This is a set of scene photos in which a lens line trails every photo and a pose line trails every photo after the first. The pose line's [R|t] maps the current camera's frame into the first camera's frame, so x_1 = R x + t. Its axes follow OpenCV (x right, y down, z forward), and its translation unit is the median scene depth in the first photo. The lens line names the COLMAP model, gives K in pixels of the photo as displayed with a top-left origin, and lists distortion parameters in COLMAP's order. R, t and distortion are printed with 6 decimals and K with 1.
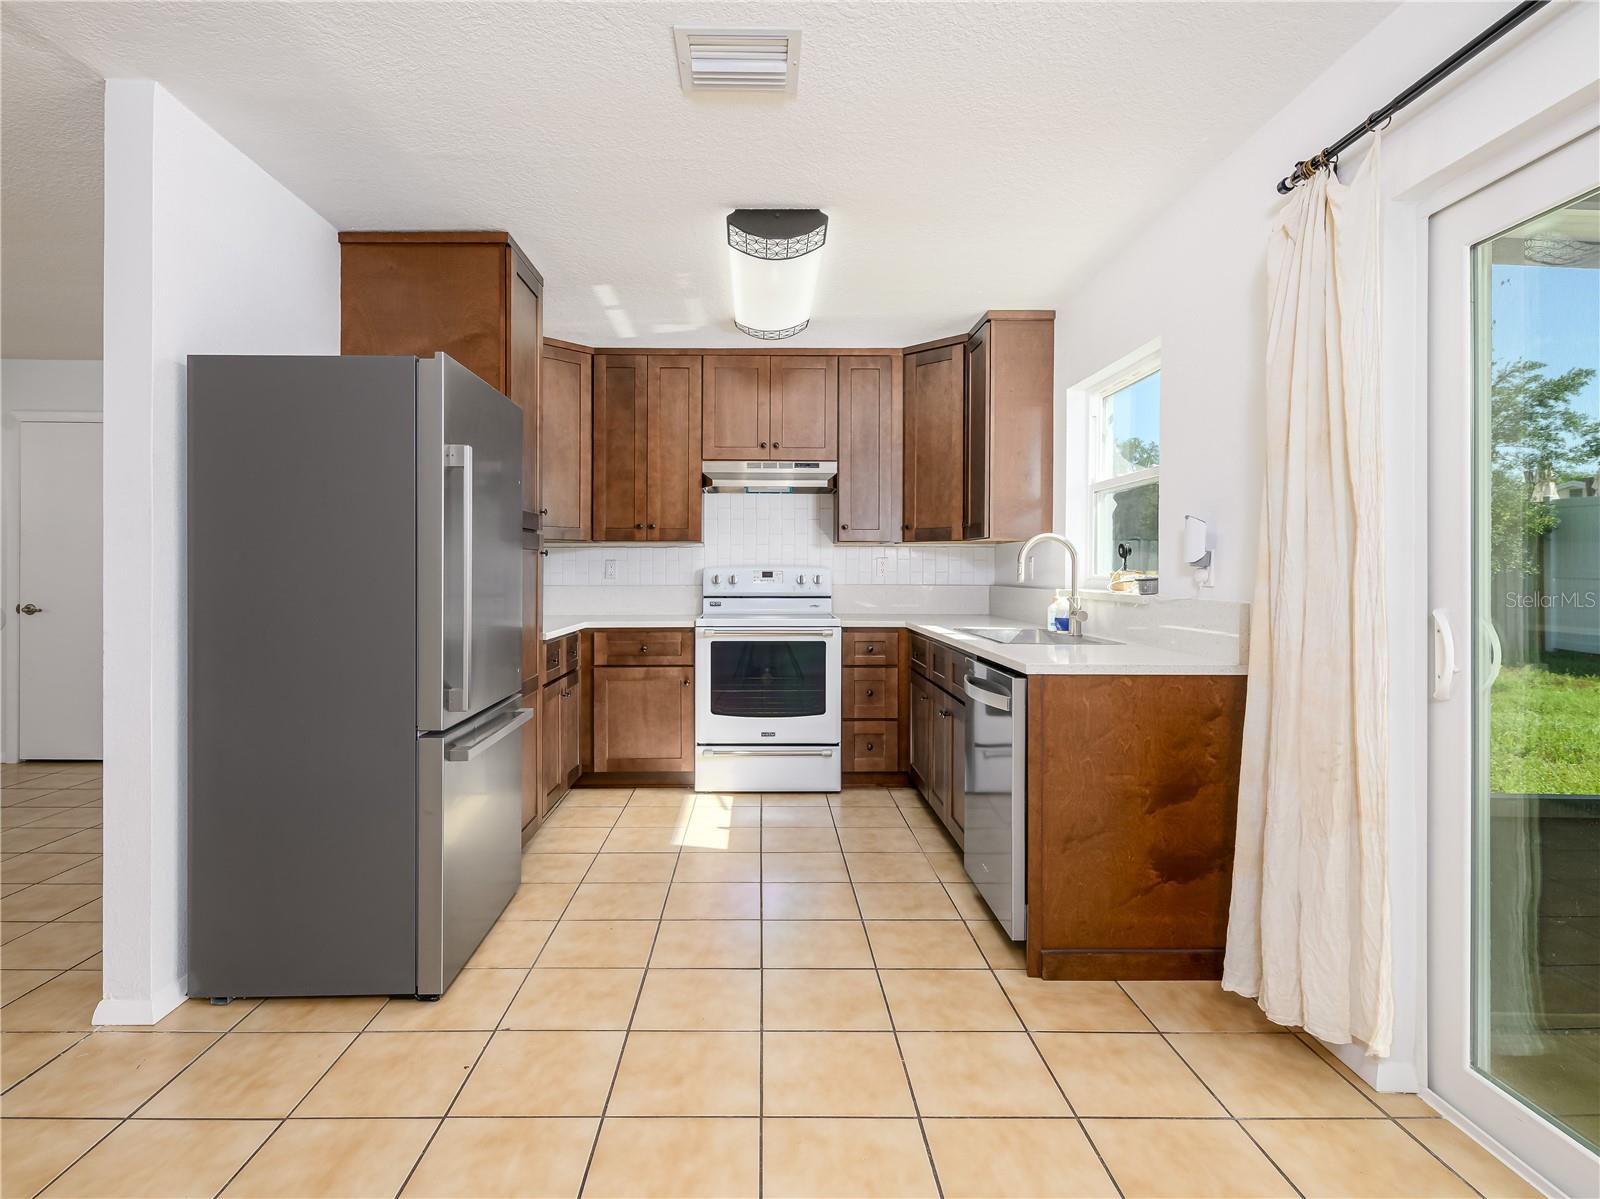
lens RADIAL K [[834.7, 0, 801.1], [0, 834.7, 570.3], [0, 0, 1]] dist [0.002449, -0.000434]
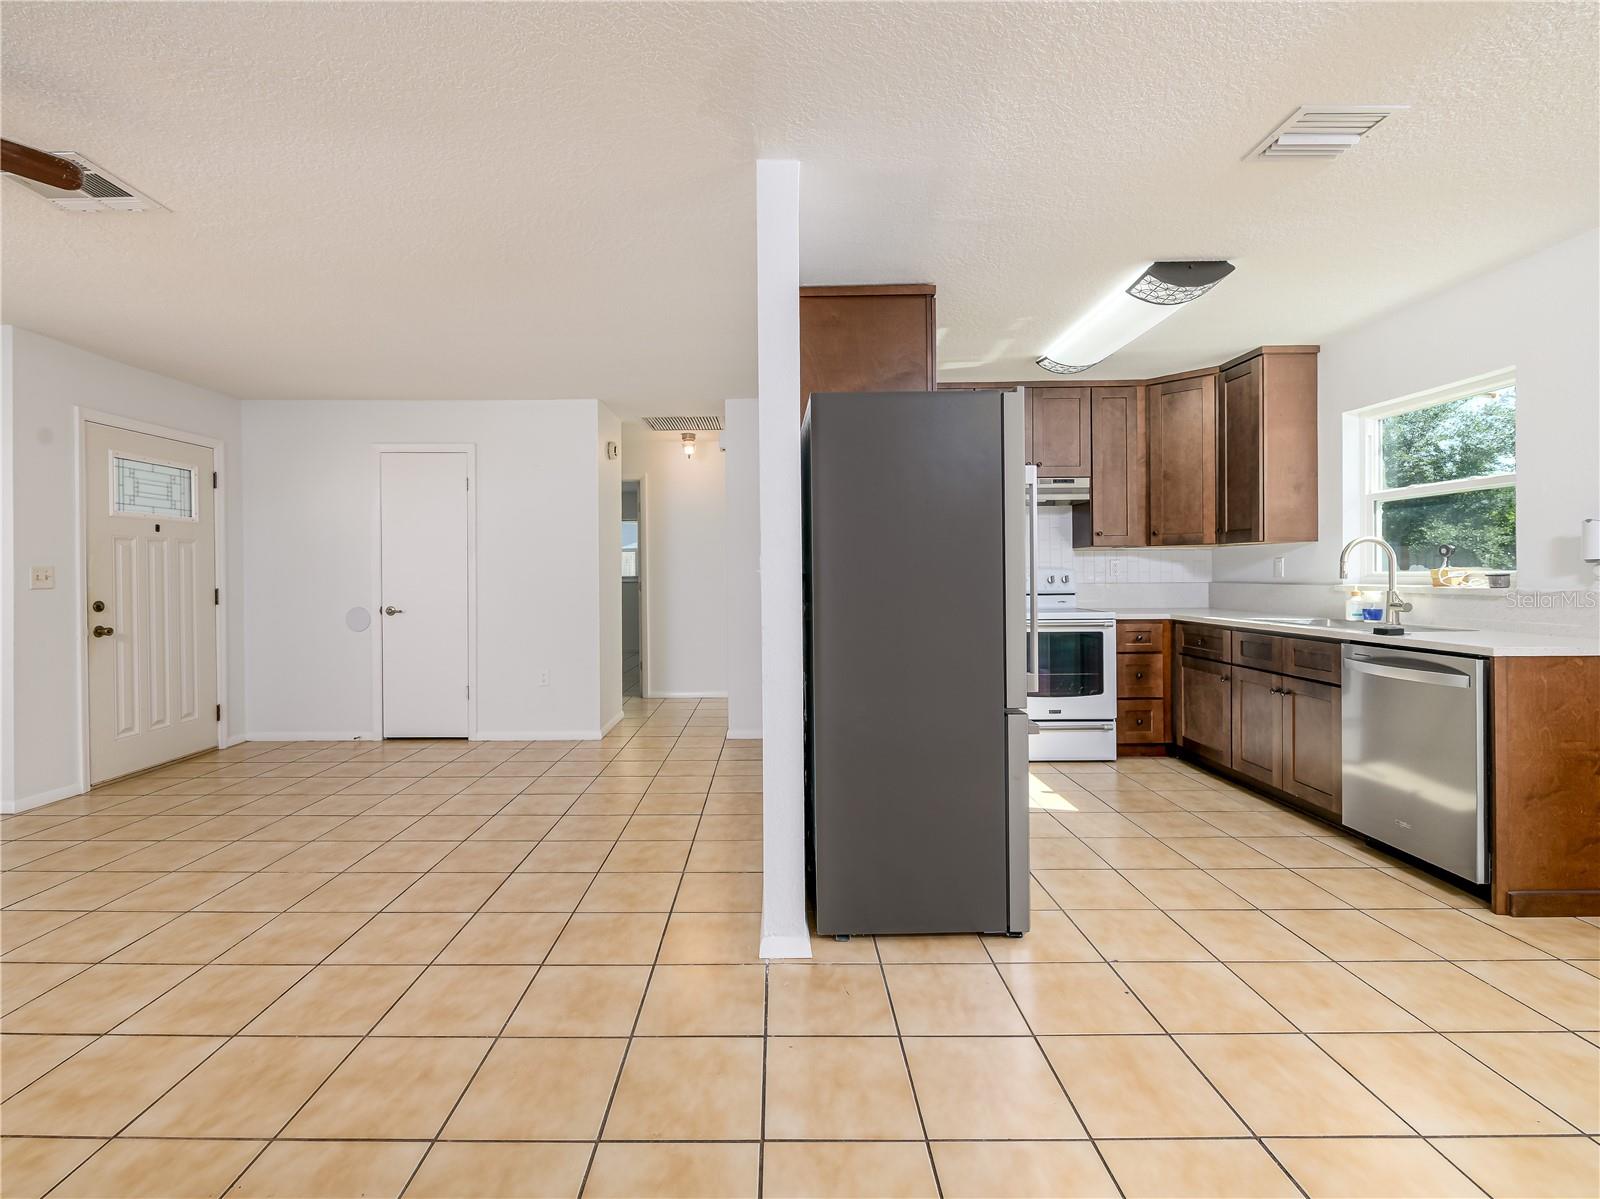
lens RADIAL K [[717.1, 0, 802.4], [0, 717.1, 574.0], [0, 0, 1]] dist [-0.002848, -0.001281]
pose [[0.999842, -0.010046, -0.014652, -0.480479], [0.010058, 0.999949, 0.000756, -0.000723], [0.014643, -0.000904, 0.999892, -0.009145]]
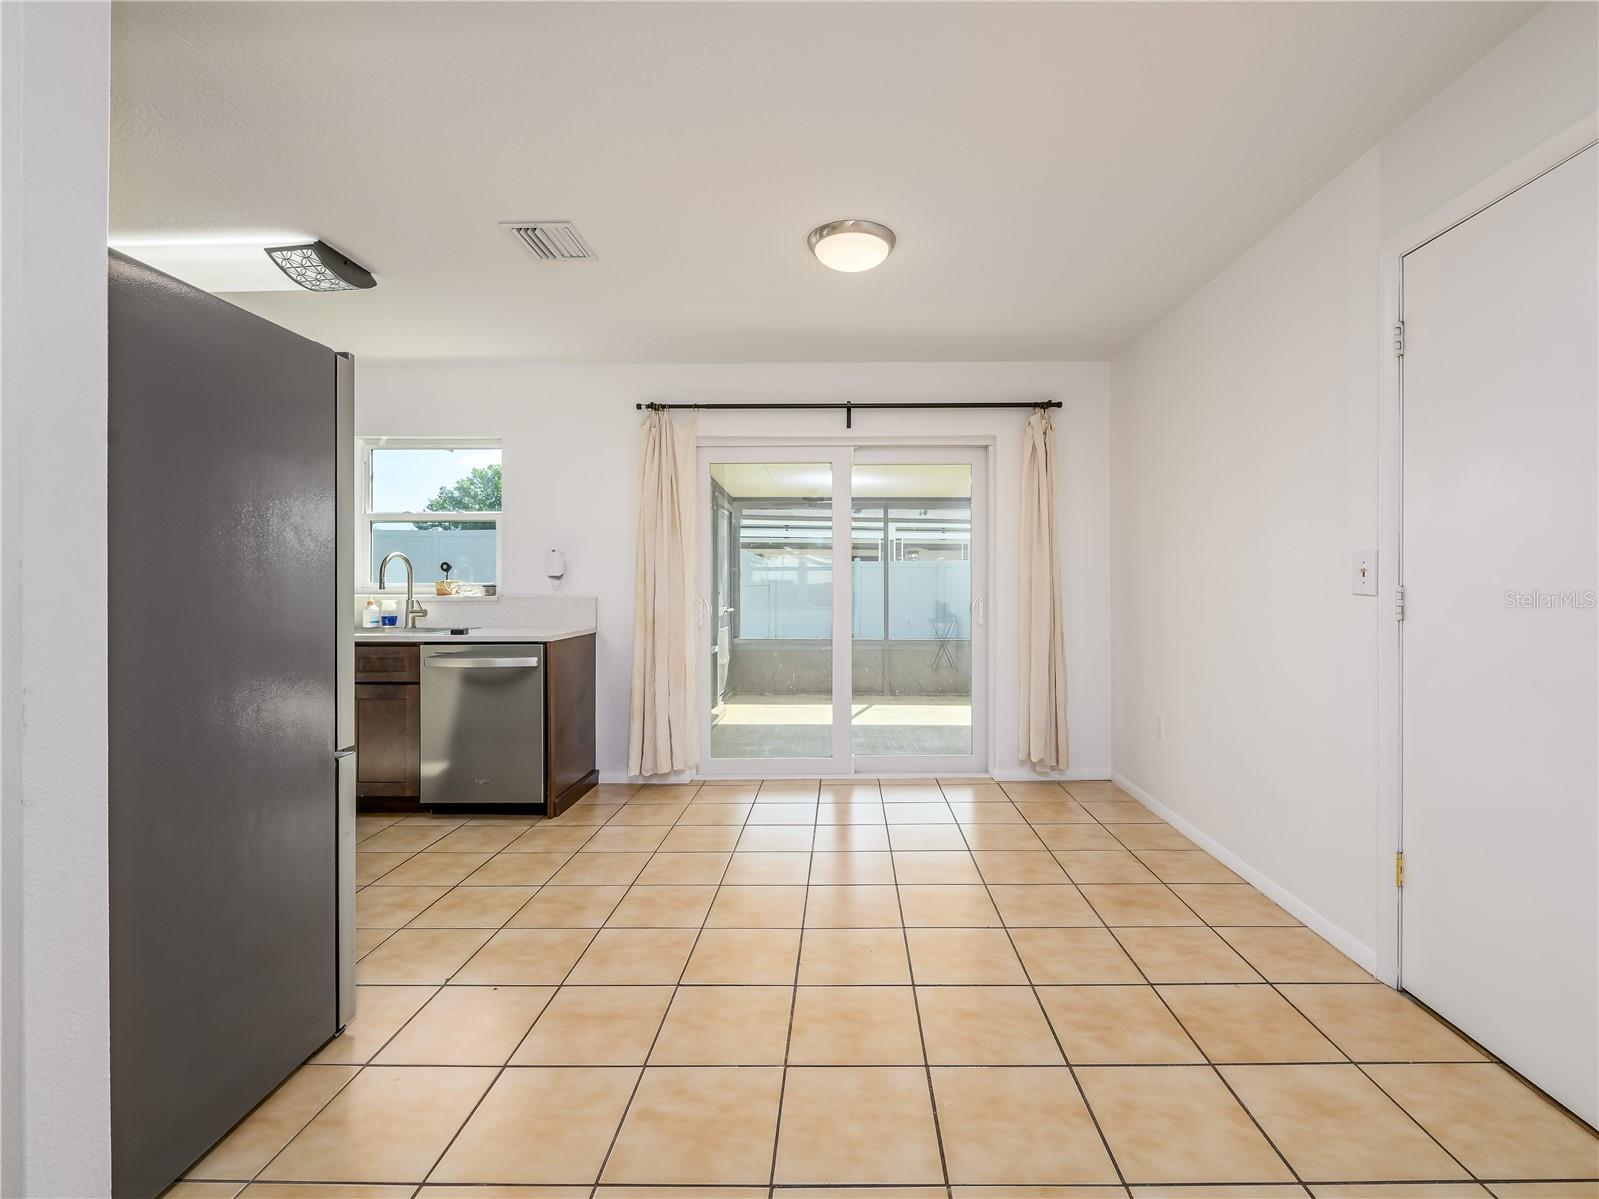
lens RADIAL K [[713.1, 0, 807.0], [0, 713.1, 588.5], [0, 0, 1]] dist [0.001328, -0.004700]
pose [[0.062210, -0.012490, 0.997985, -0.803178], [0.002099, 0.999921, 0.012383, 0.000306], [-0.998061, 0.001324, 0.062231, 0.275514]]
